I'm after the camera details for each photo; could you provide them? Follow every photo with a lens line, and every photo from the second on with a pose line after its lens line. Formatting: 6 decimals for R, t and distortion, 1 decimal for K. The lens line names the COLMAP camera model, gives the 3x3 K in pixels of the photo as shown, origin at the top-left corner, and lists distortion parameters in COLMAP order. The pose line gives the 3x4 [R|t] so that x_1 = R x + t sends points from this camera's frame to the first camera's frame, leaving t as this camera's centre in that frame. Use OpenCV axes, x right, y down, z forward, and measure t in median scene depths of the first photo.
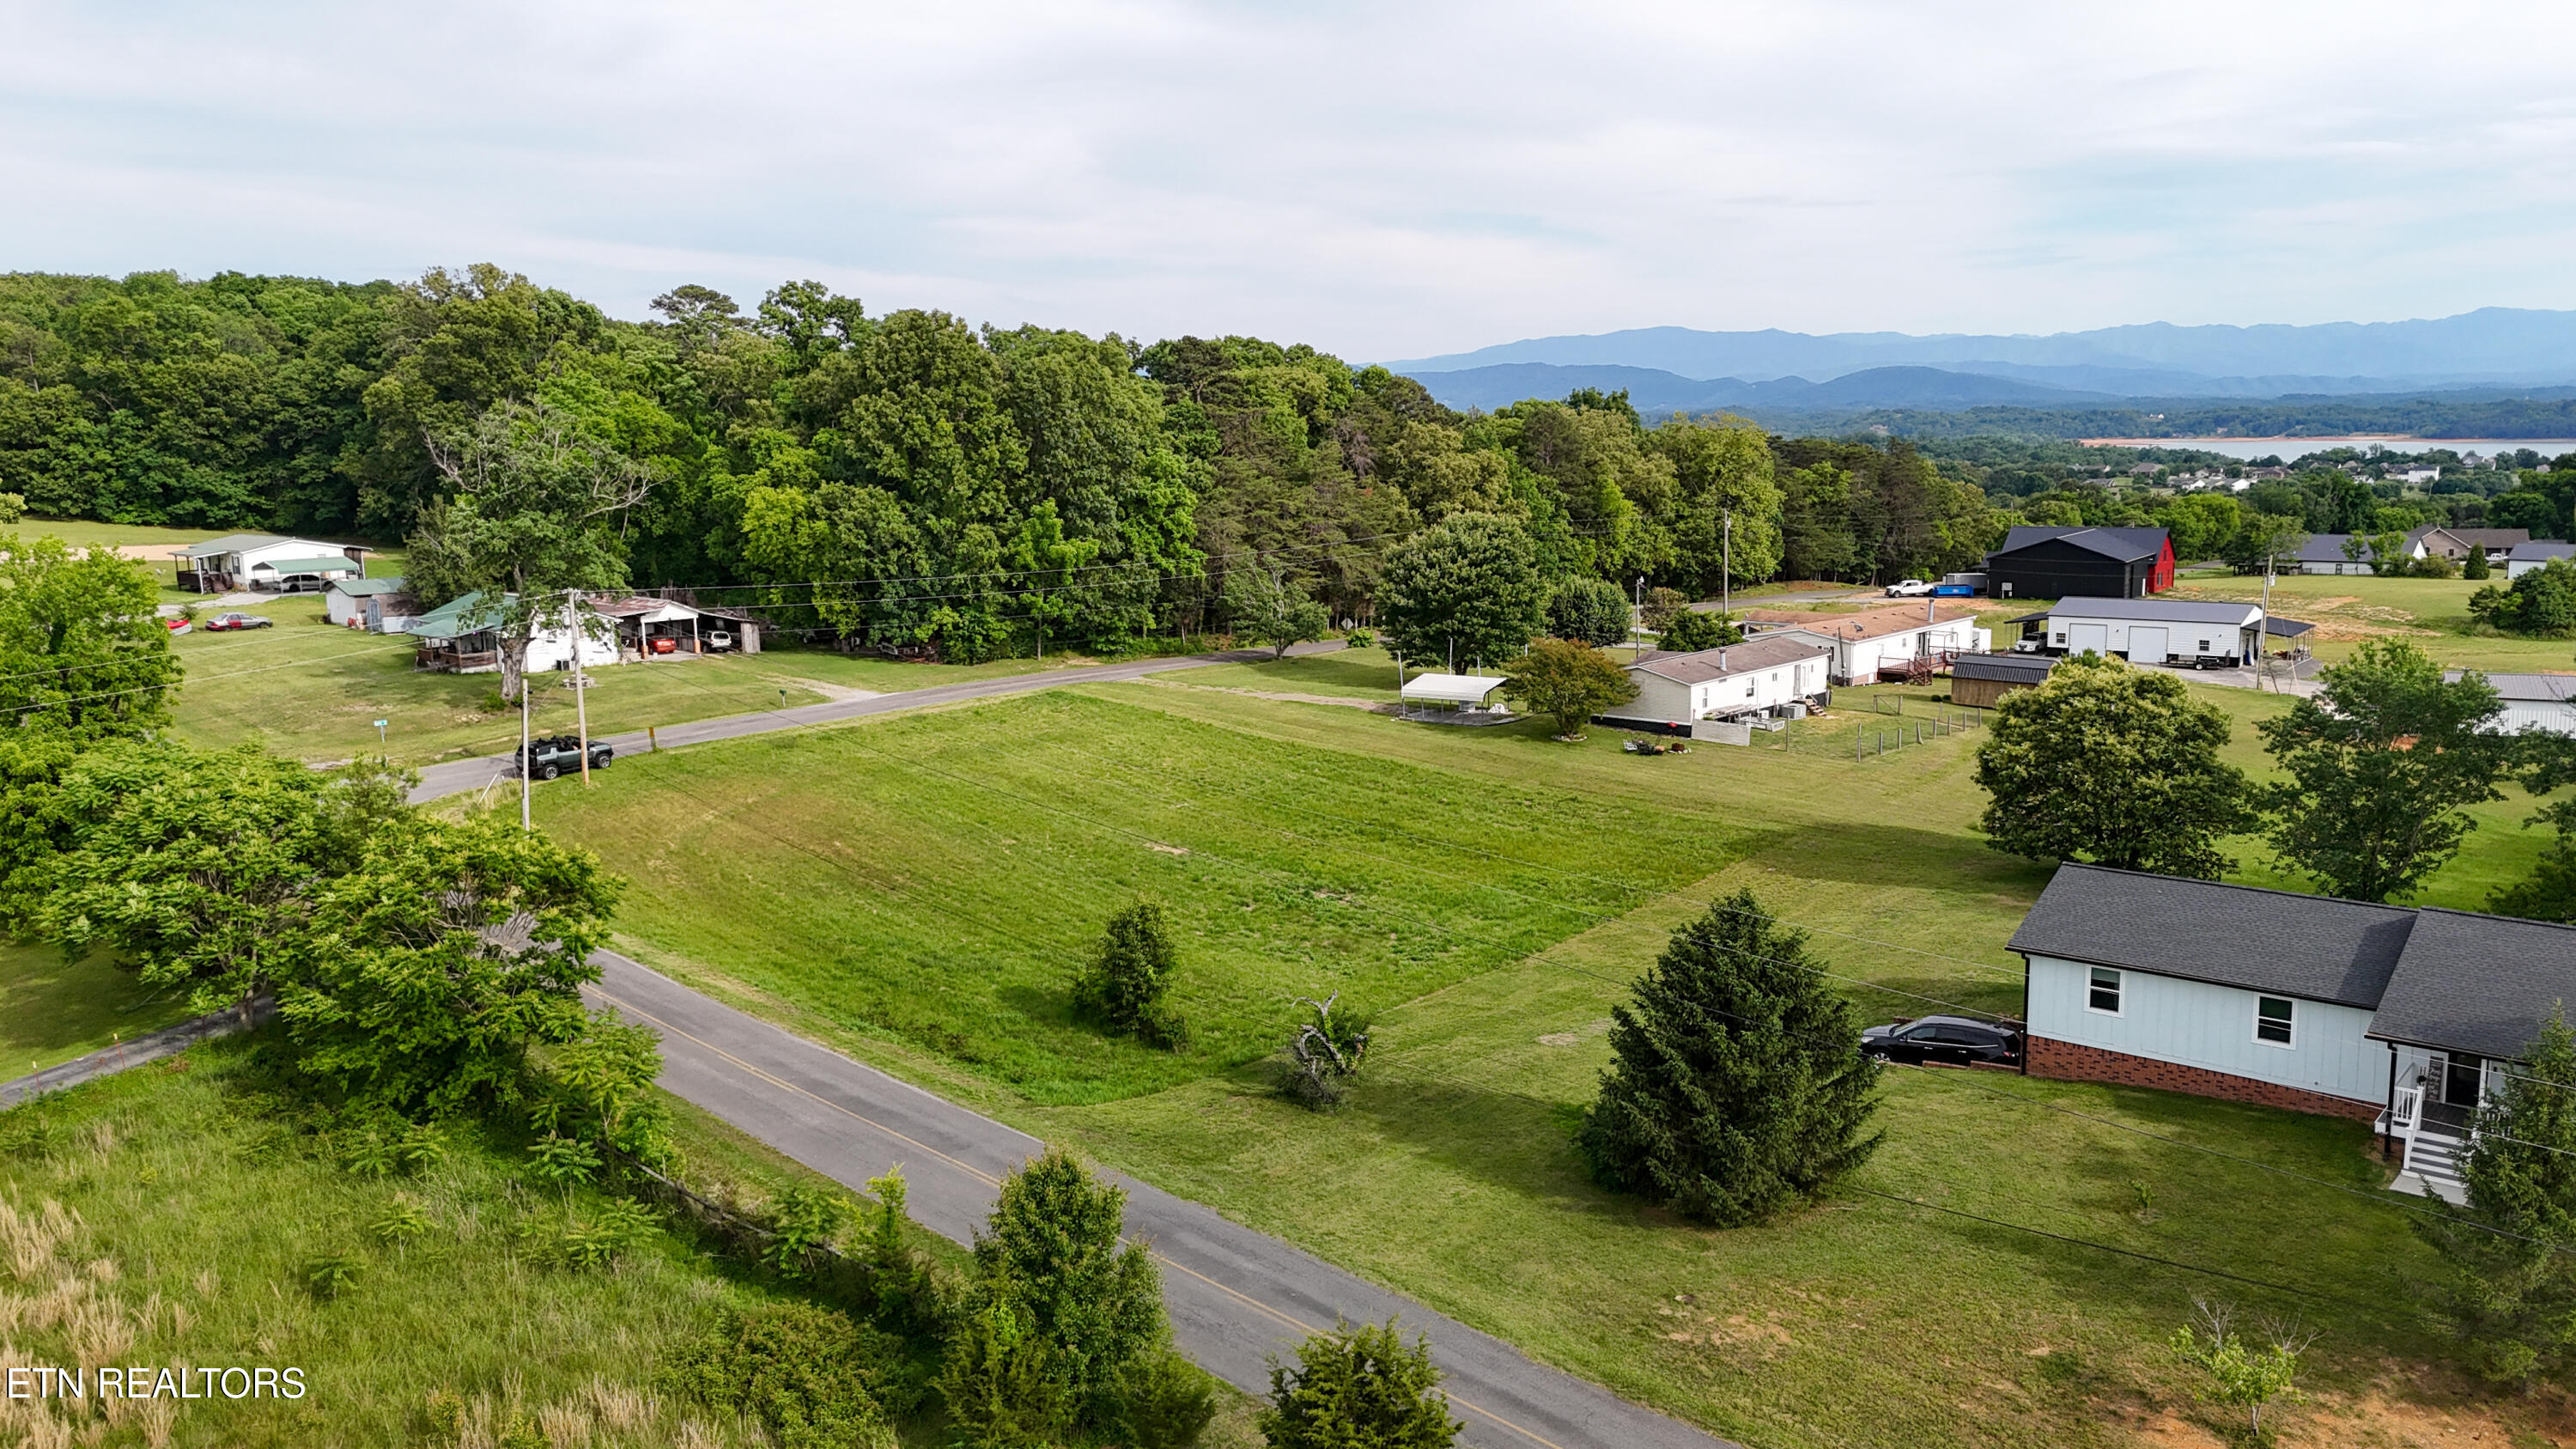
lens RADIAL K [[1886.5, 0, 1285.7], [0, 1886.5, 727.2], [0, 0, 1]] dist [0.091990, -0.096289]
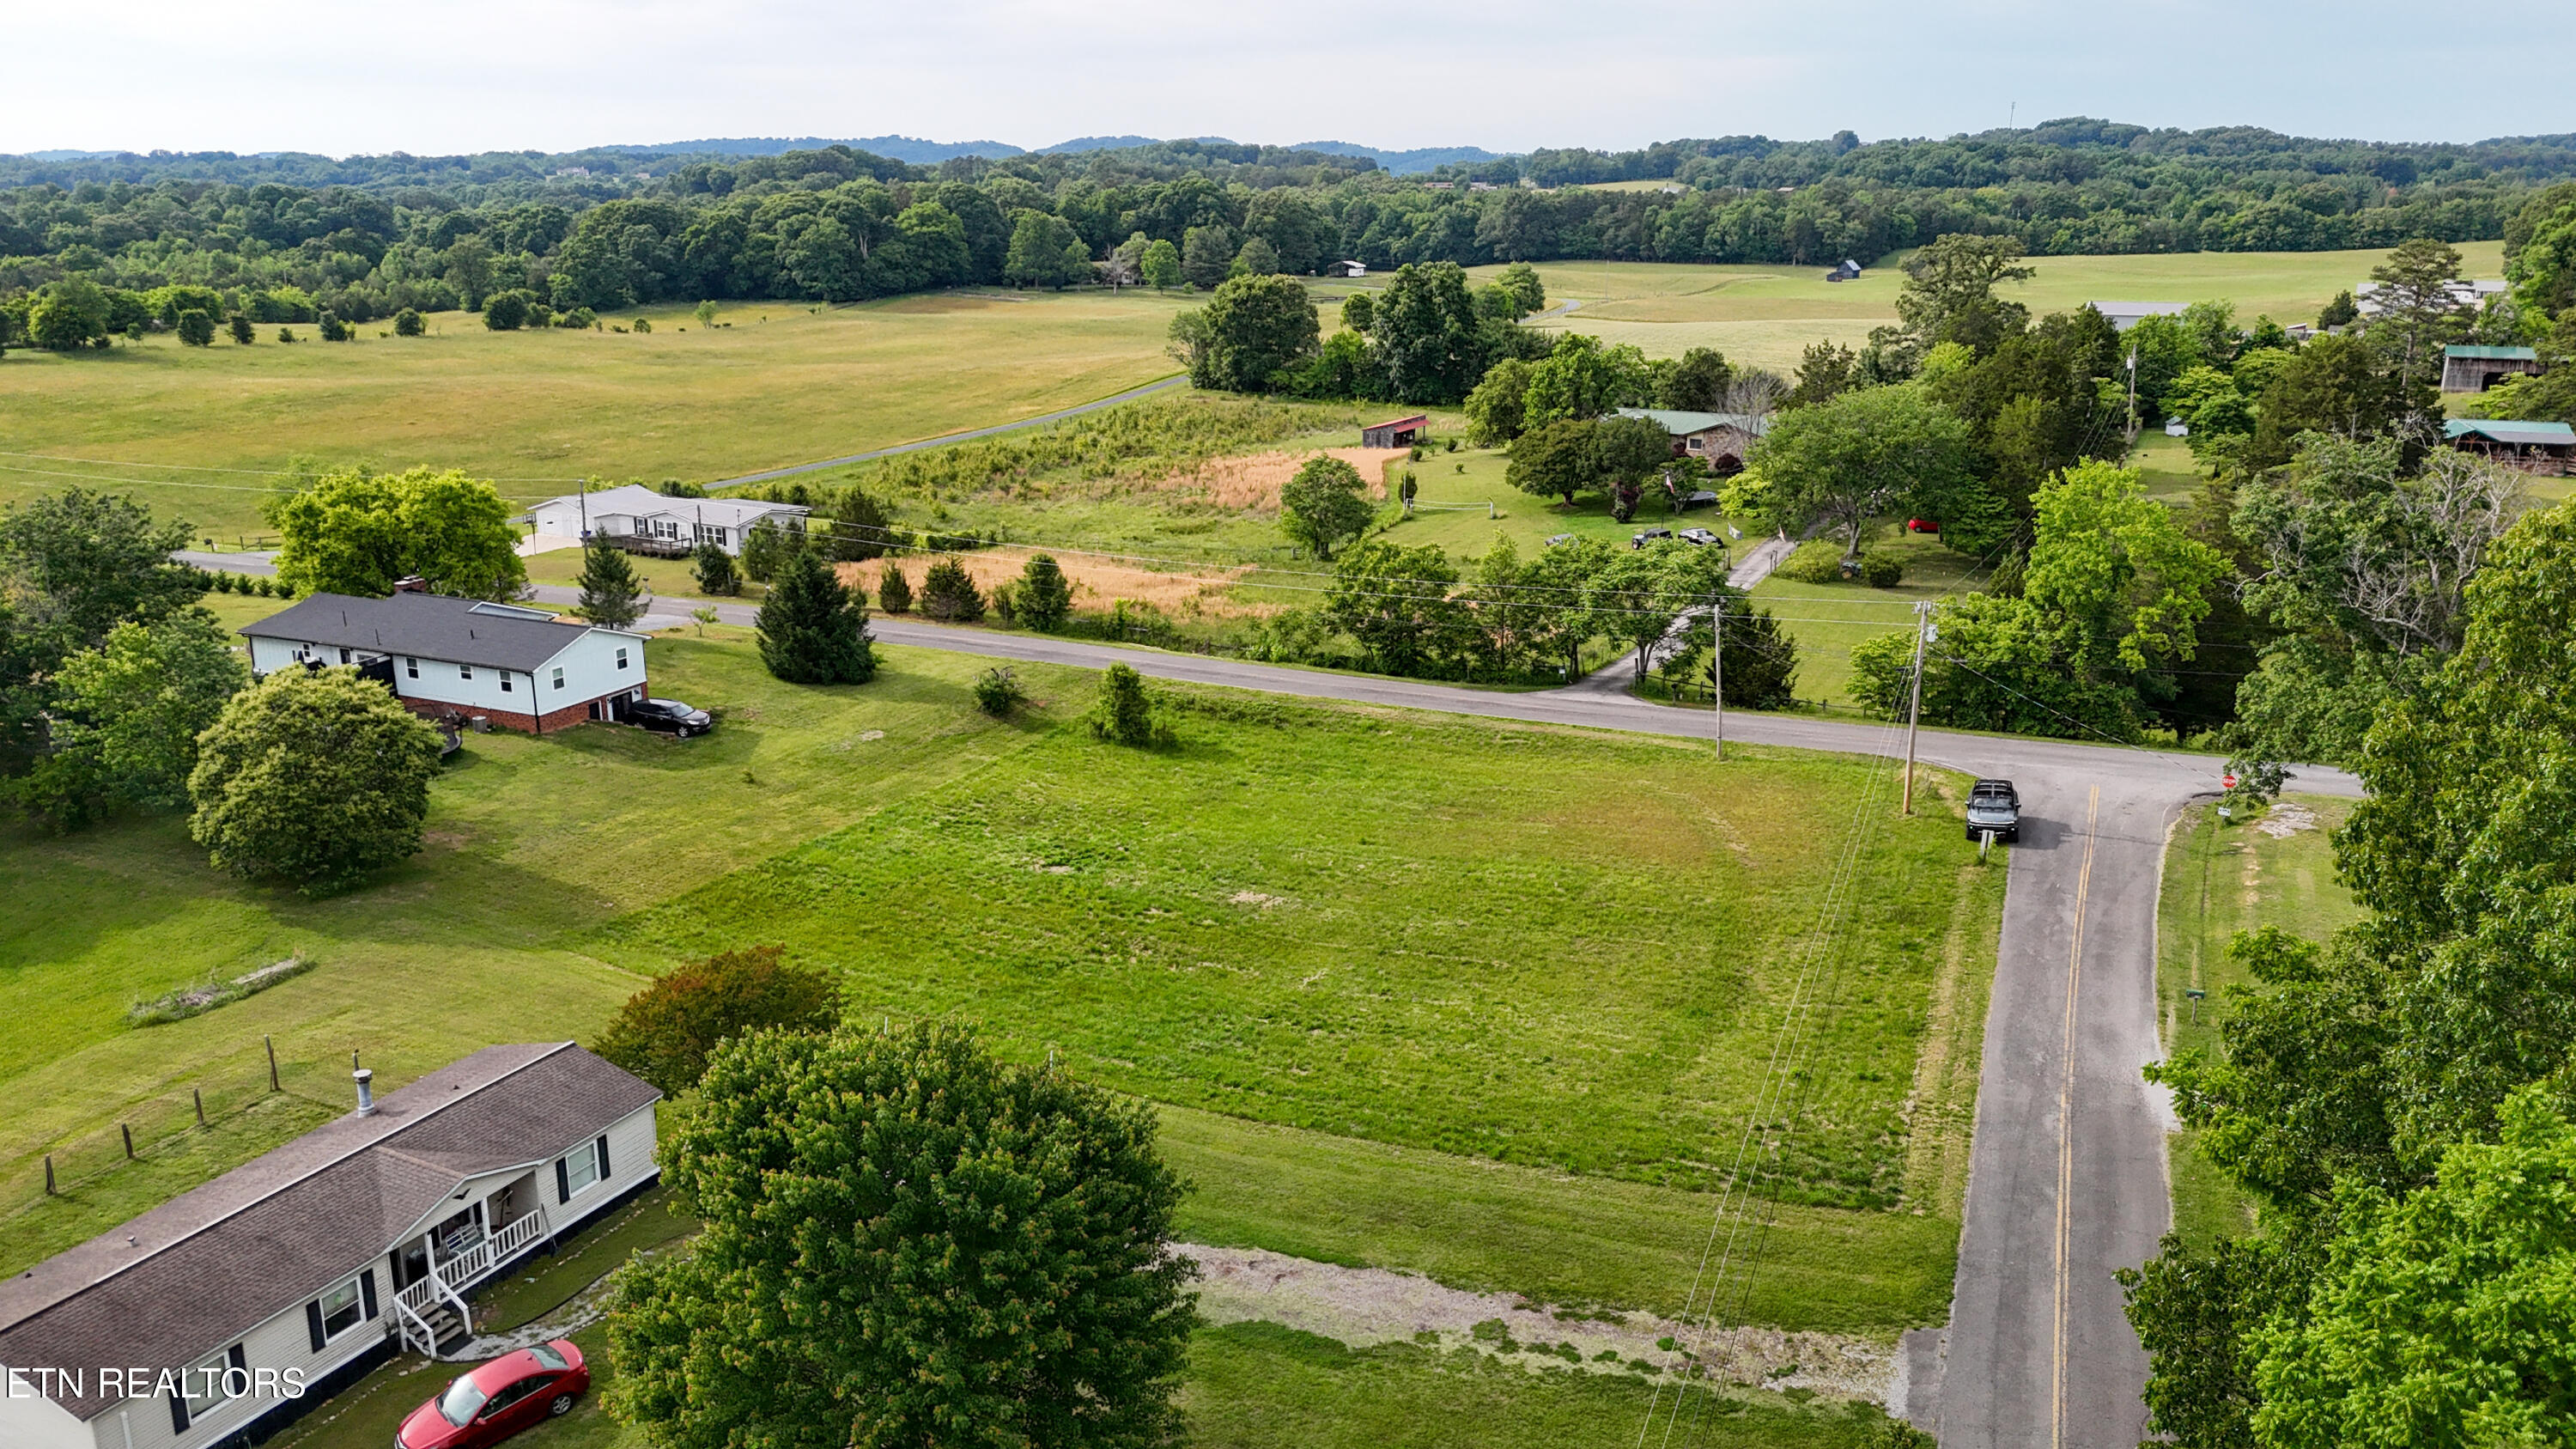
lens RADIAL K [[1886.5, 0, 1281.7], [0, 1886.5, 723.7], [0, 0, 1]] dist [0.091990, -0.096289]
pose [[-0.962465, 0.095577, -0.254019, 0.102296], [-0.022903, 0.904002, 0.426915, -0.276625], [0.270437, 0.416709, -0.867881, 1.202828]]
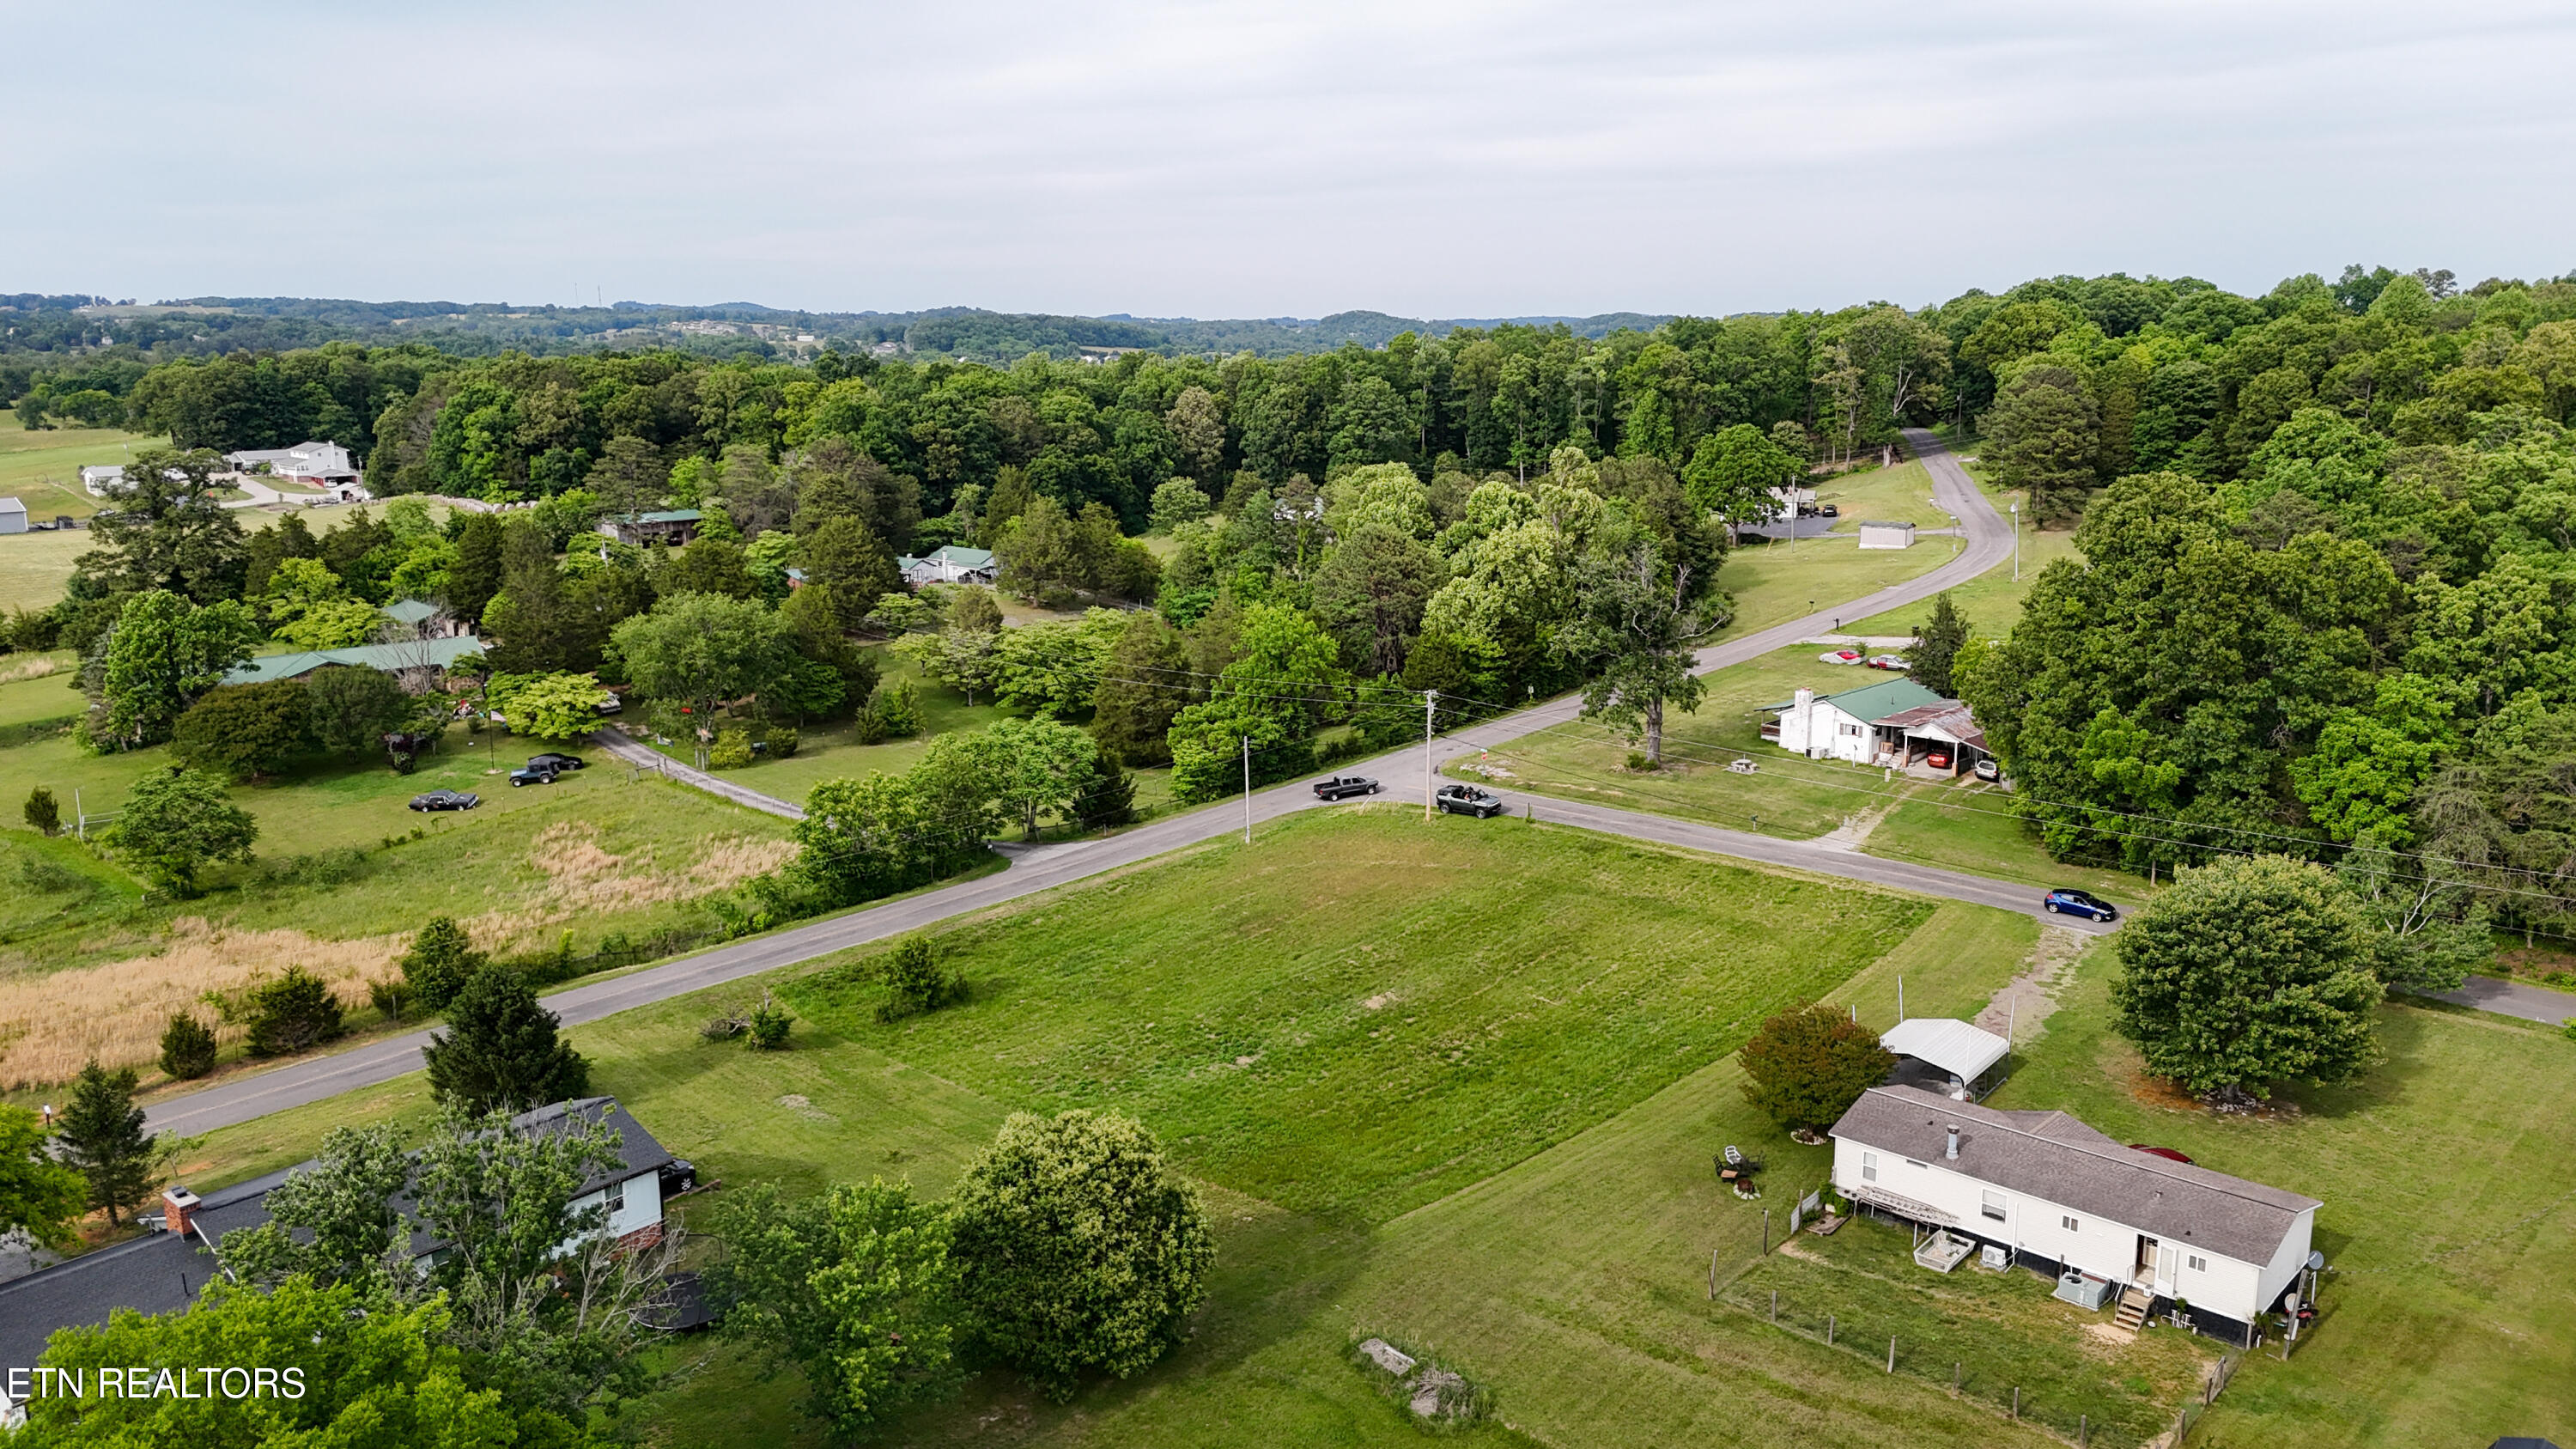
lens RADIAL K [[1886.5, 0, 1284.2], [0, 1886.5, 733.5], [0, 0, 1]] dist [0.091990, -0.096289]
pose [[-0.008087, 0.233417, -0.972343, 0.727834], [-0.155462, 0.960258, 0.231809, -0.251286], [0.987809, 0.153037, 0.028522, 0.598502]]
